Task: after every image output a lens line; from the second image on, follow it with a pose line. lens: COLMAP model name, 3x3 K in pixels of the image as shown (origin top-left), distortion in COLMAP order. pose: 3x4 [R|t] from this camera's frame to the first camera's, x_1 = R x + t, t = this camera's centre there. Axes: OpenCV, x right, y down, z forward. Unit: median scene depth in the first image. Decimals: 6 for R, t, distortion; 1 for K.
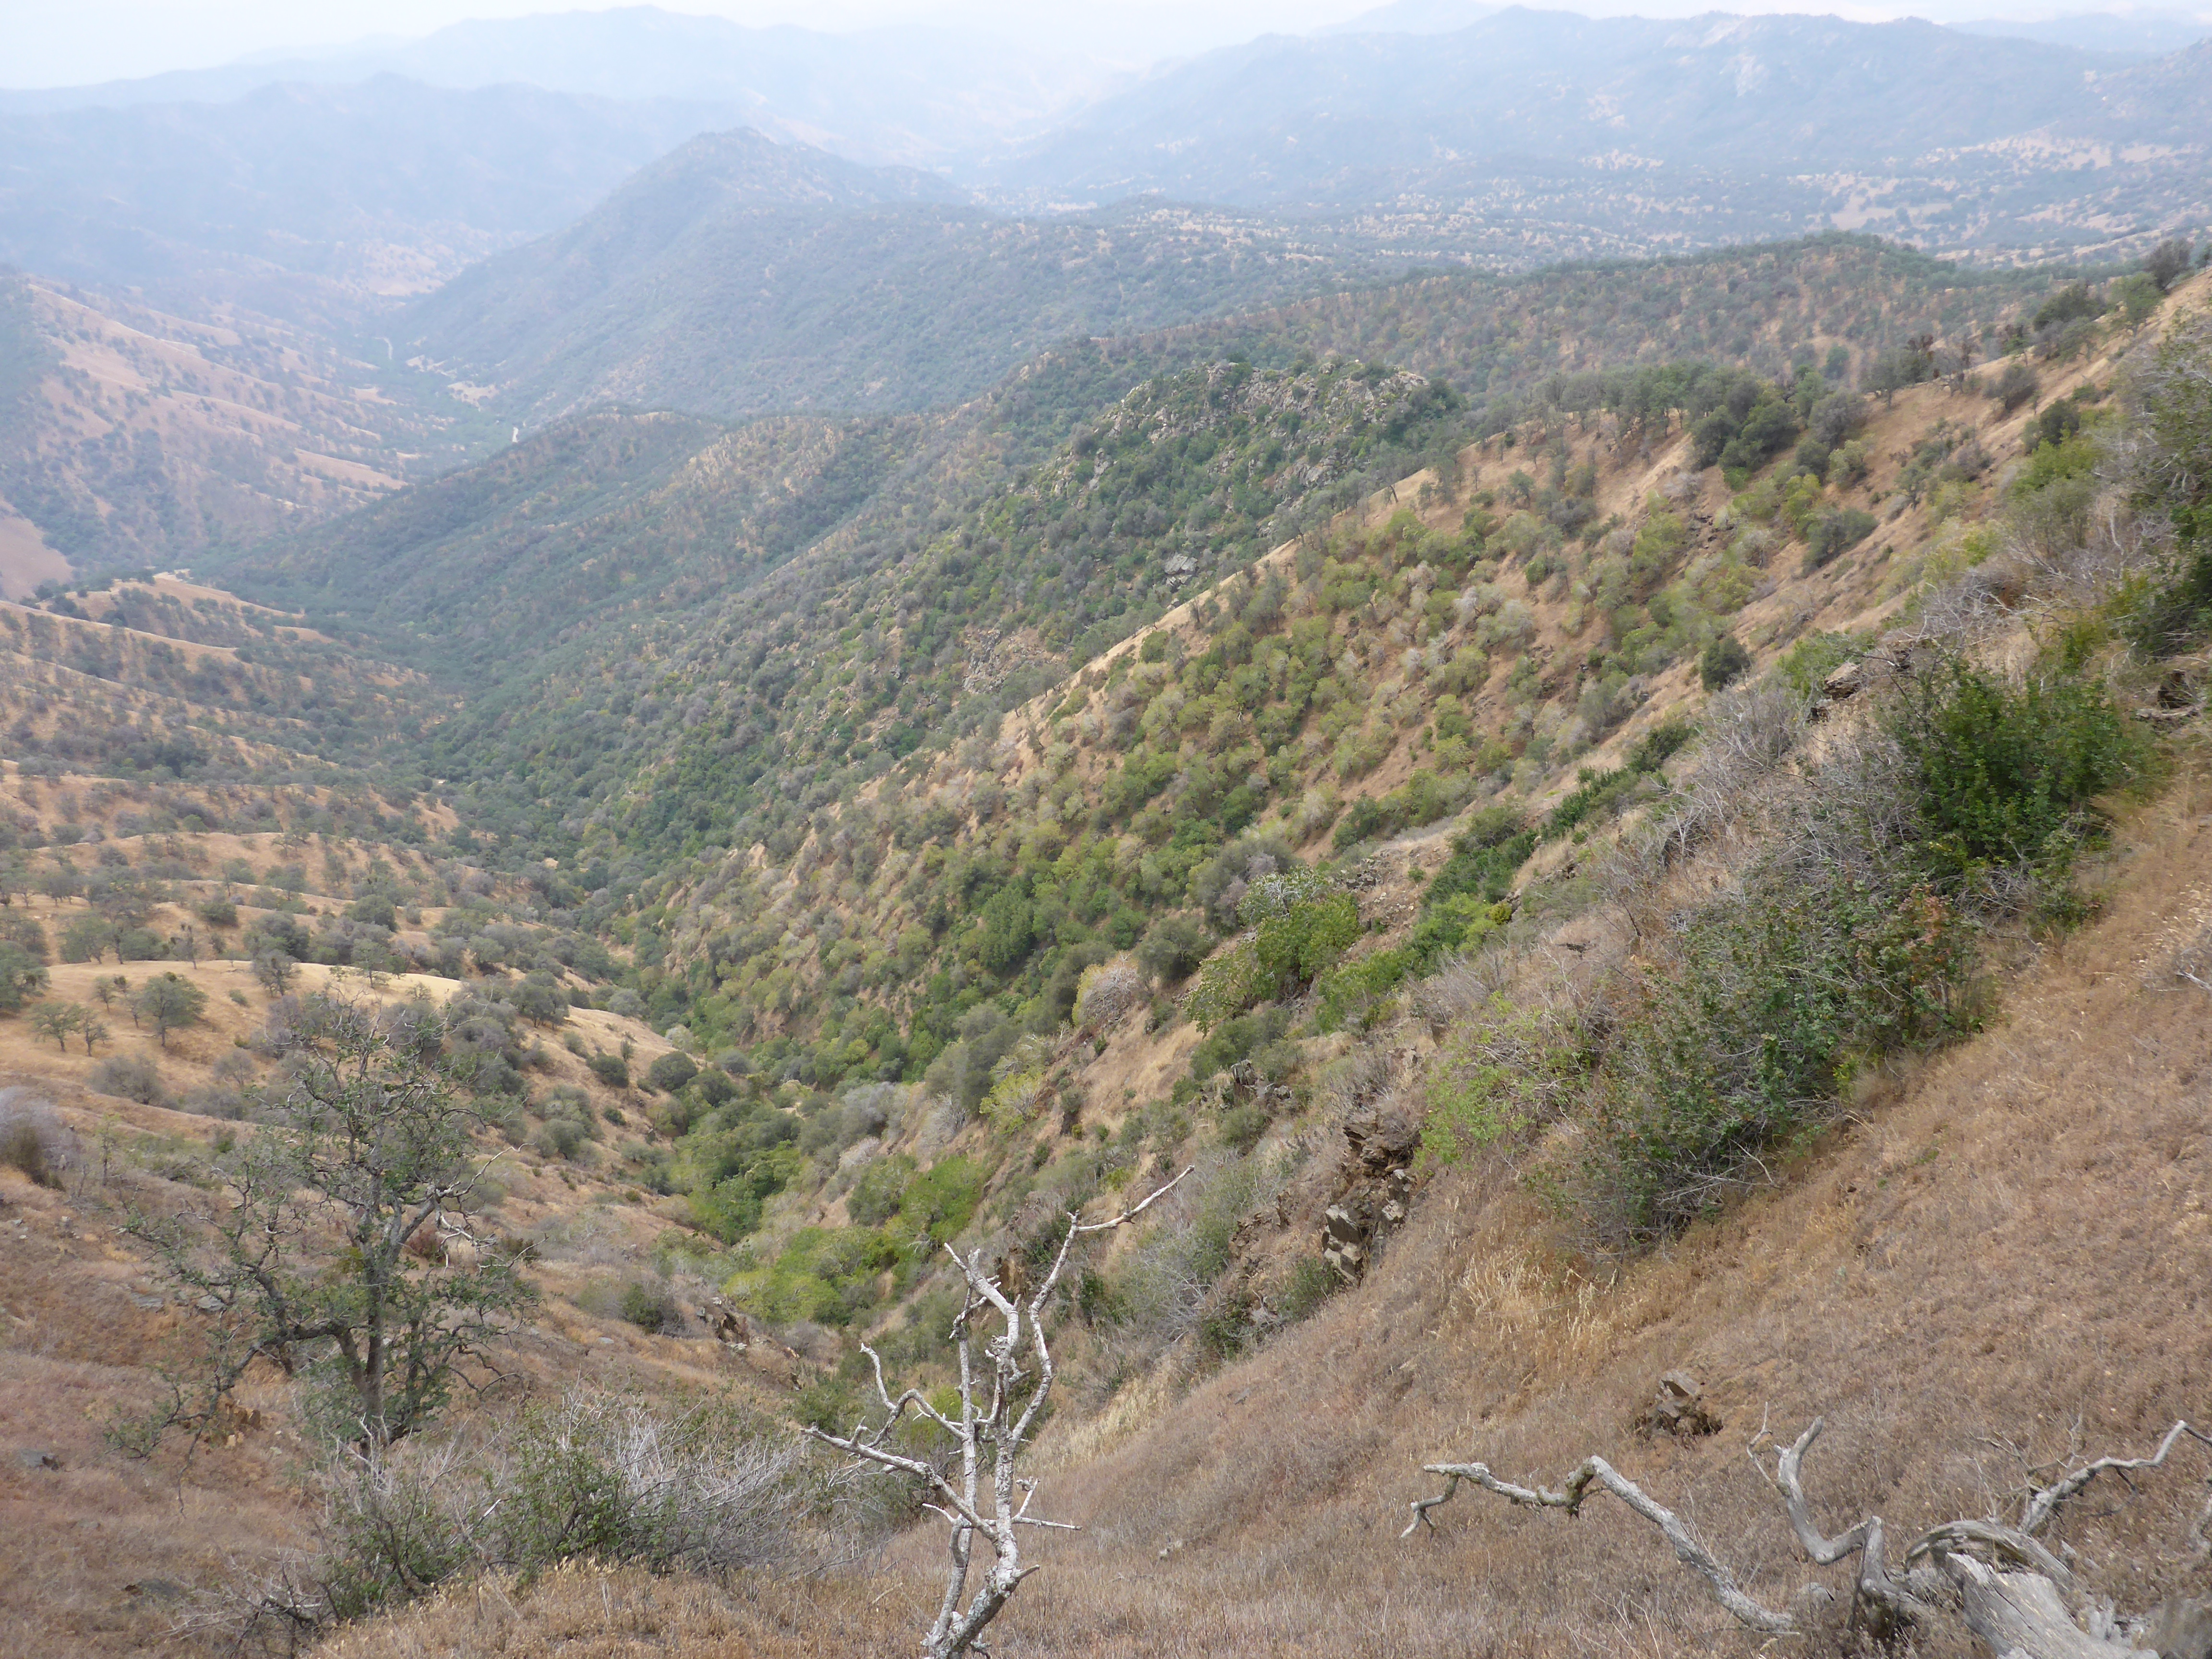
lens RADIAL K [[1852.3, 0, 1084.6], [0, 1852.3, 828.1], [0, 0, 1]] dist [-0.031300, 0.001955]
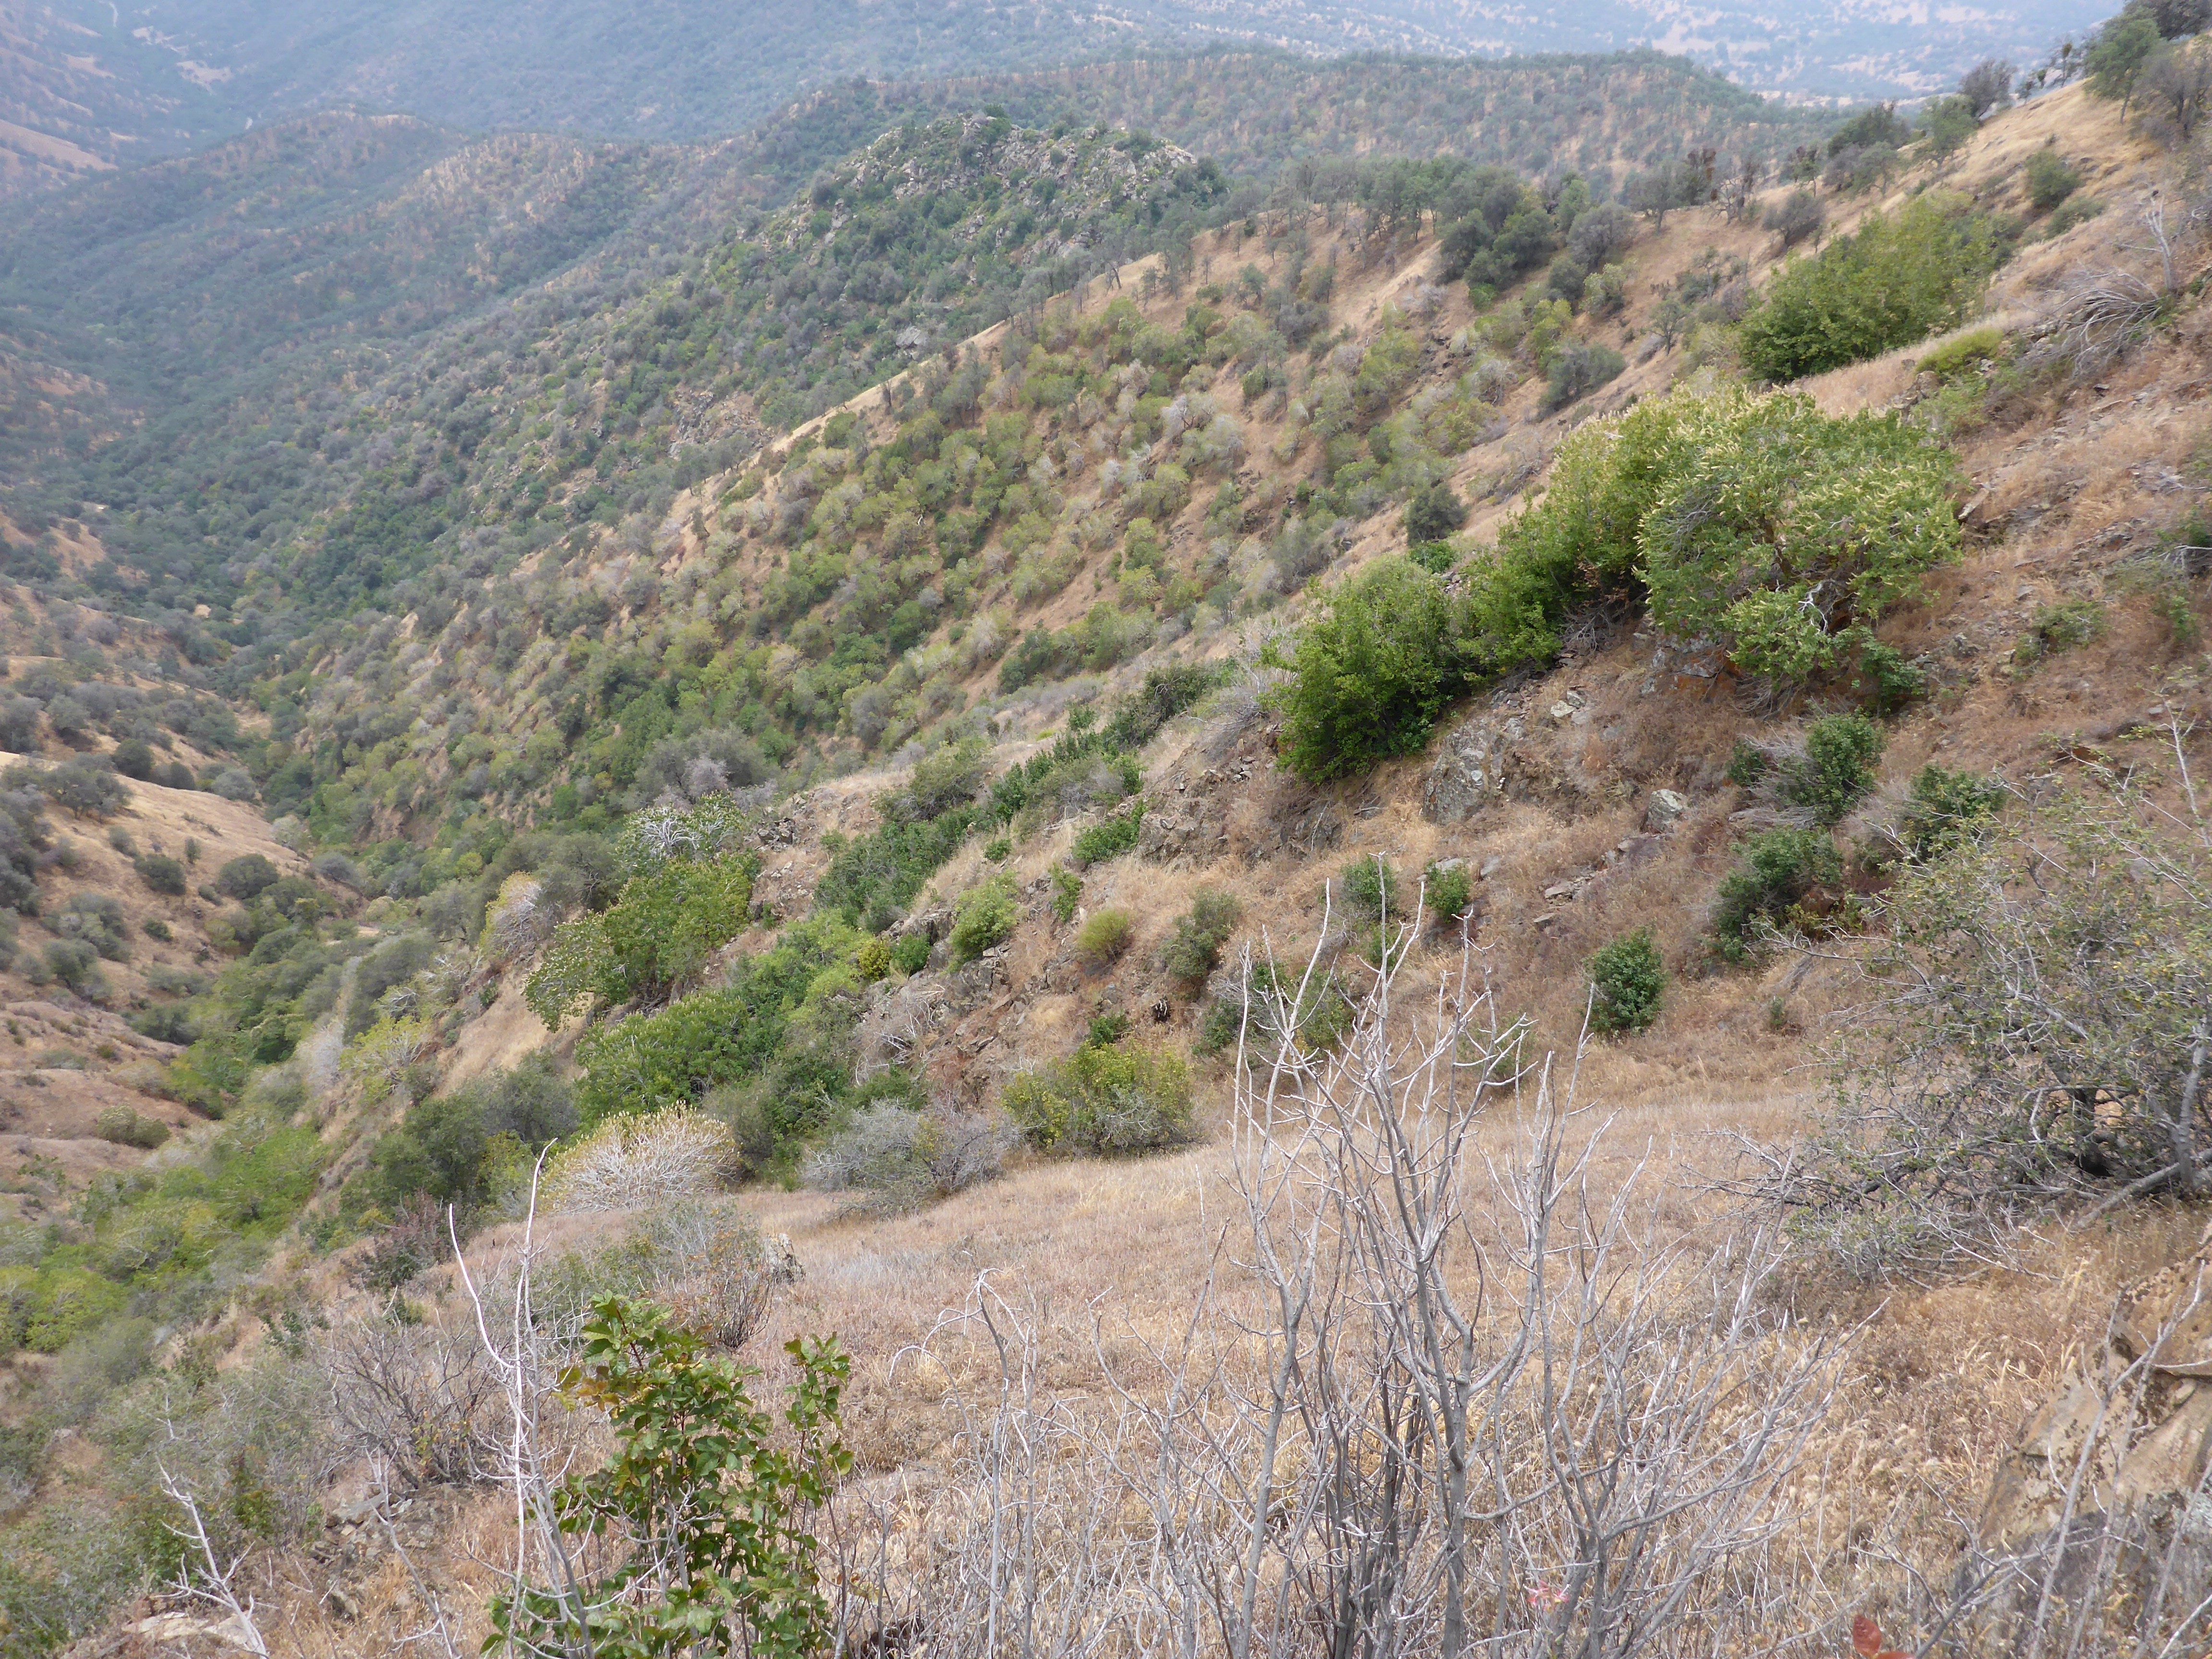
lens RADIAL K [[1848.5, 0, 1089.2], [0, 1848.5, 822.2], [0, 0, 1]] dist [-0.031133, 0.001664]
pose [[0.989901, 0.064002, 0.126488, 0.054250], [-0.078033, 0.990943, 0.109281, -0.017845], [-0.118348, -0.118048, 0.985930, 0.098451]]
